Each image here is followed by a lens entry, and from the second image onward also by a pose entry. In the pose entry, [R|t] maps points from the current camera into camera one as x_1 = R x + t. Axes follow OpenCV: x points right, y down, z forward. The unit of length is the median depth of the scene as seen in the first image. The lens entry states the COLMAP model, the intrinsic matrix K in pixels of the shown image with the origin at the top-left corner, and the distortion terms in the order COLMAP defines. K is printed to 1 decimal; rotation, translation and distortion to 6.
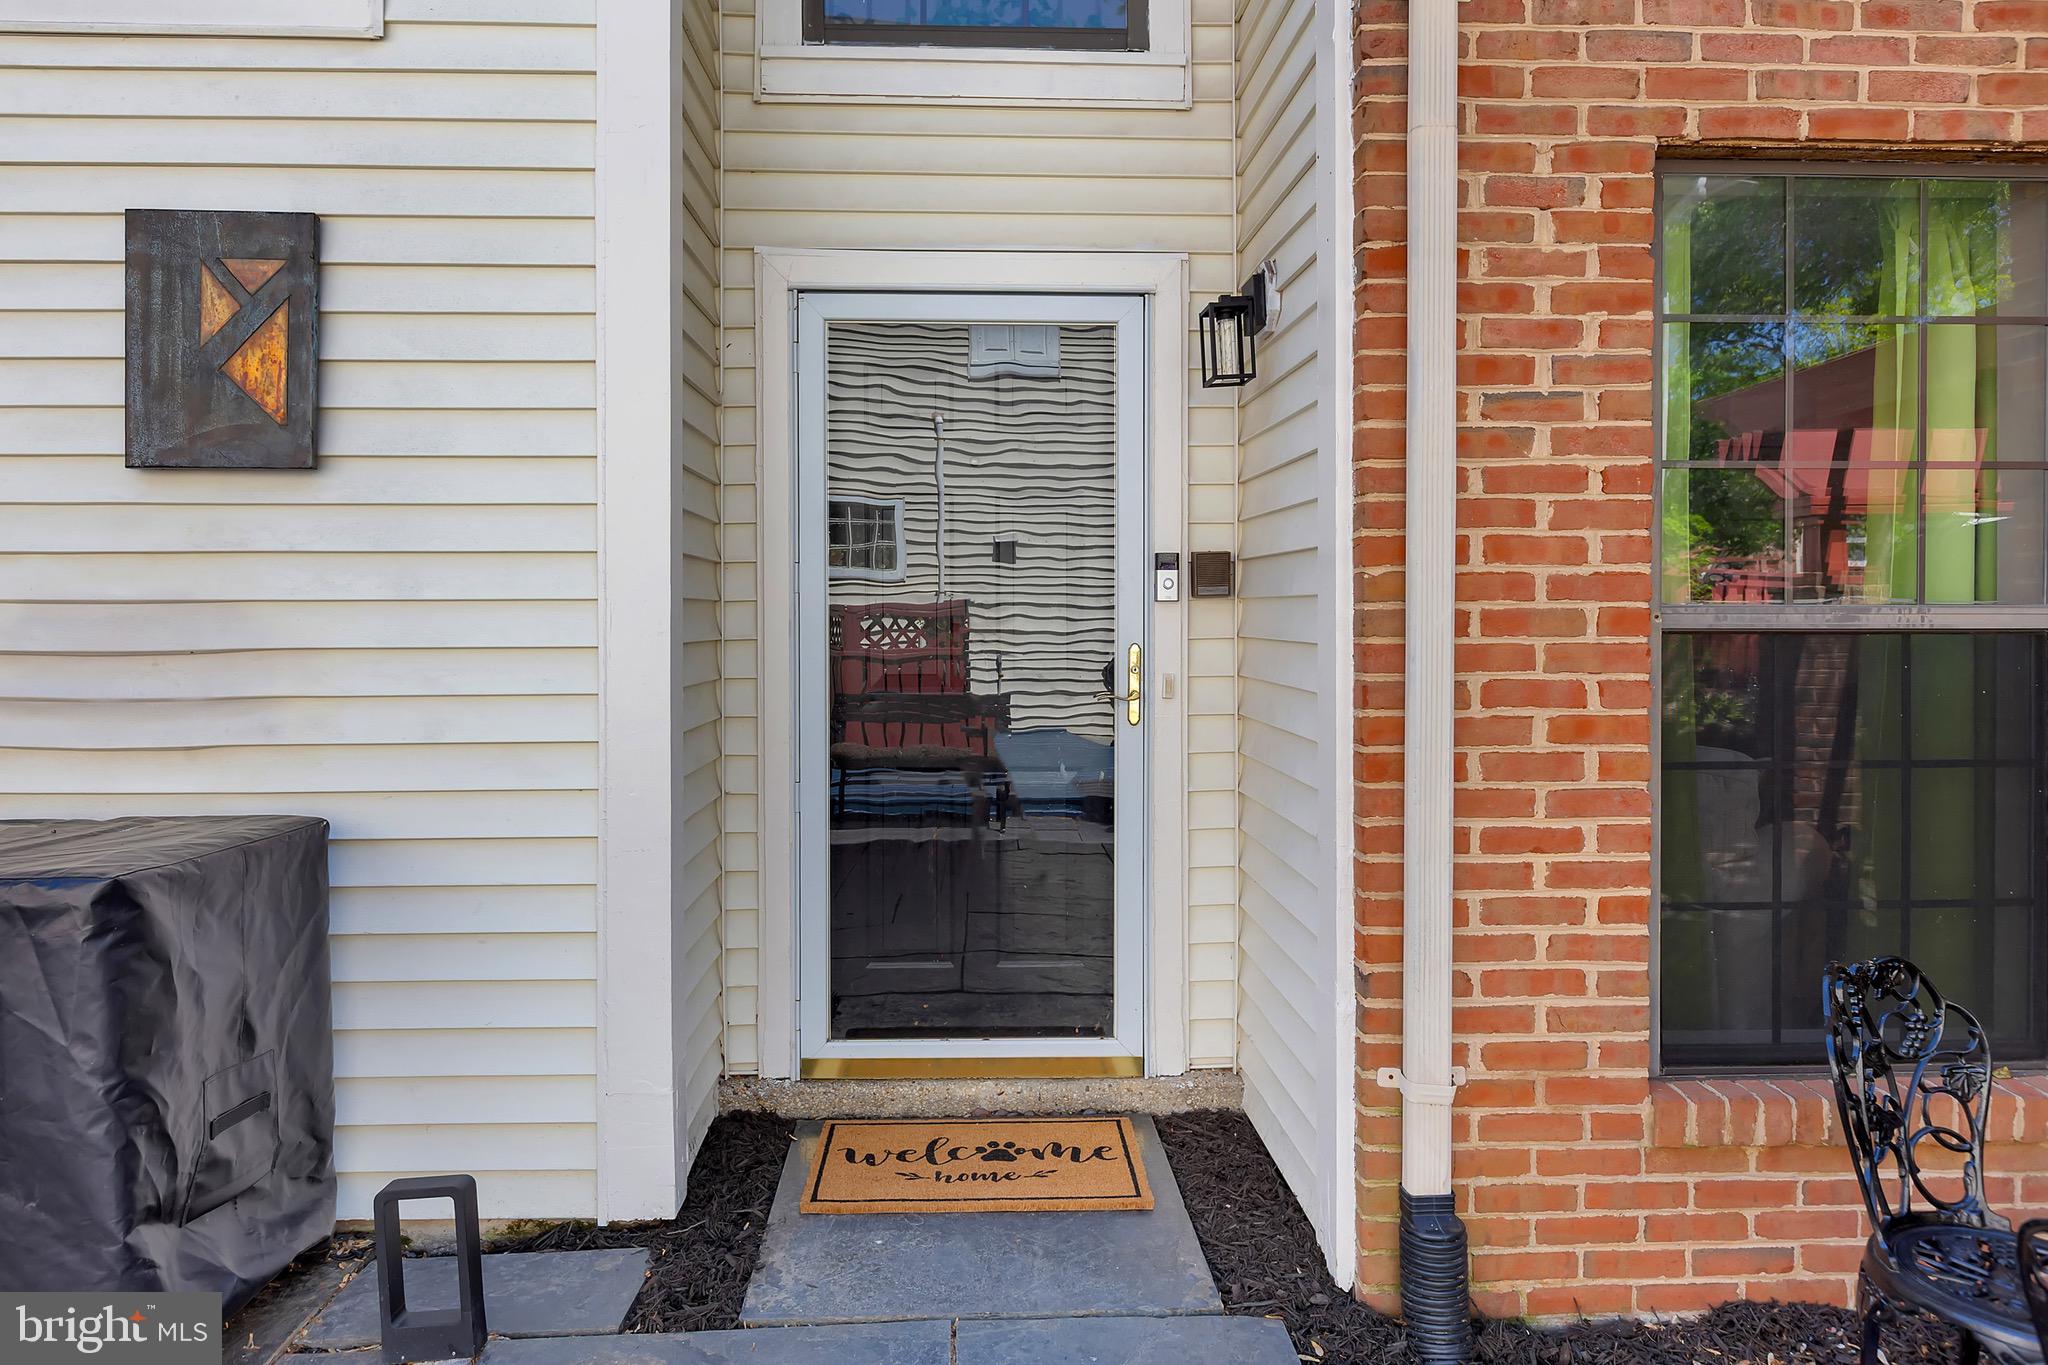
lens RADIAL K [[1283.6, 0, 1026.1], [0, 1283.6, 623.5], [0, 0, 1]] dist [-0.000861, -0.002169]
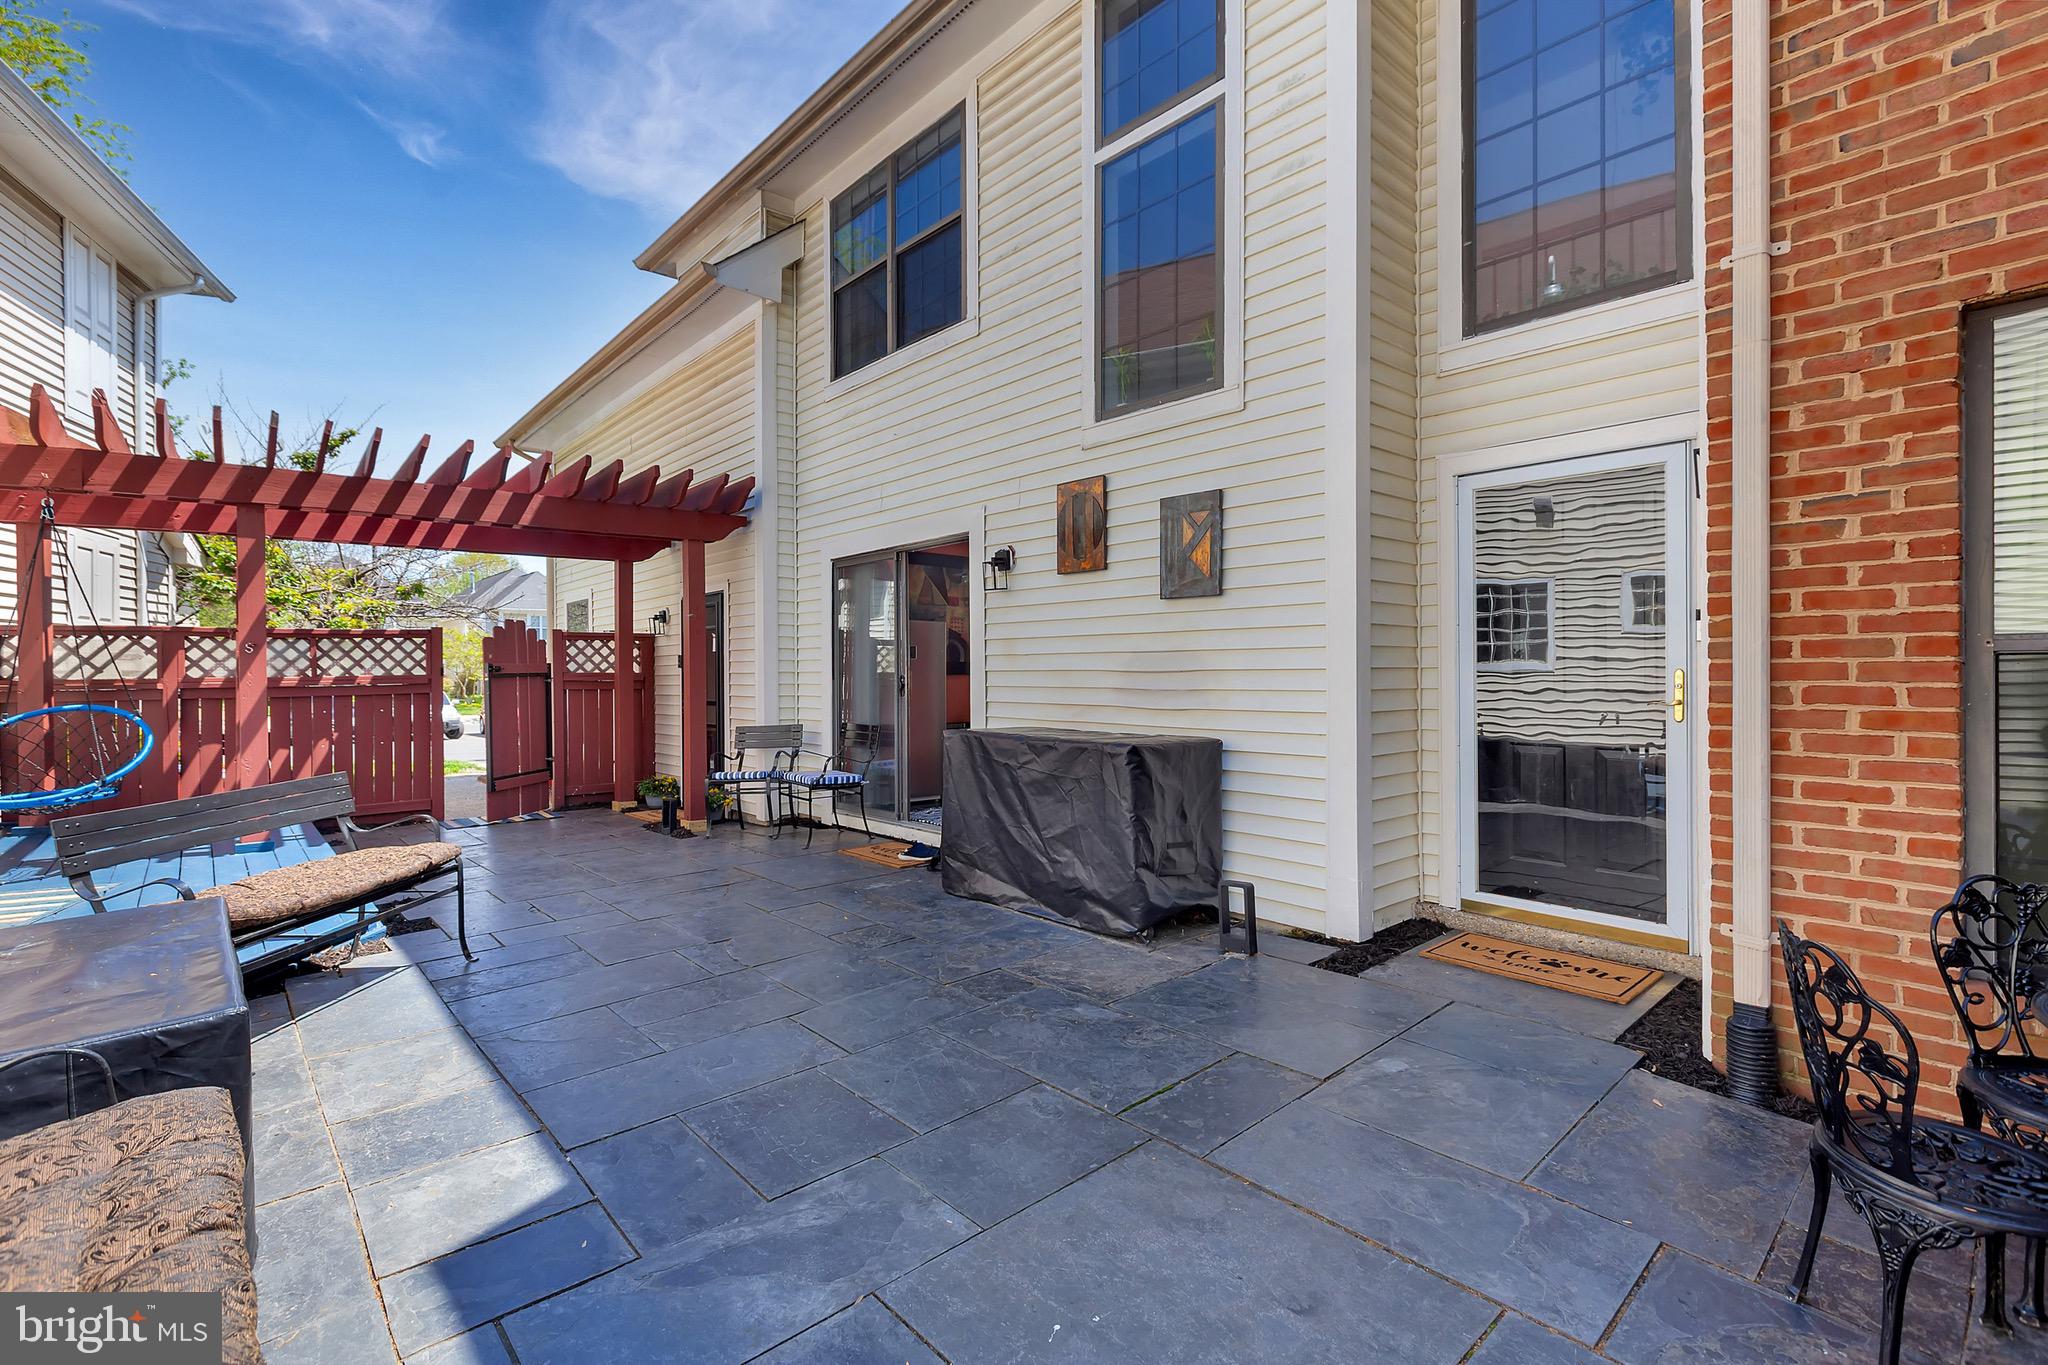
lens RADIAL K [[931.7, 0, 1021.8], [0, 931.7, 652.3], [0, 0, 1]] dist [0.000202, 0.000115]
pose [[0.632731, -0.016729, -0.774191, 0.627014], [-0.001185, 0.999745, -0.022571, 0.029856], [0.774371, 0.015199, 0.632549, -0.436934]]
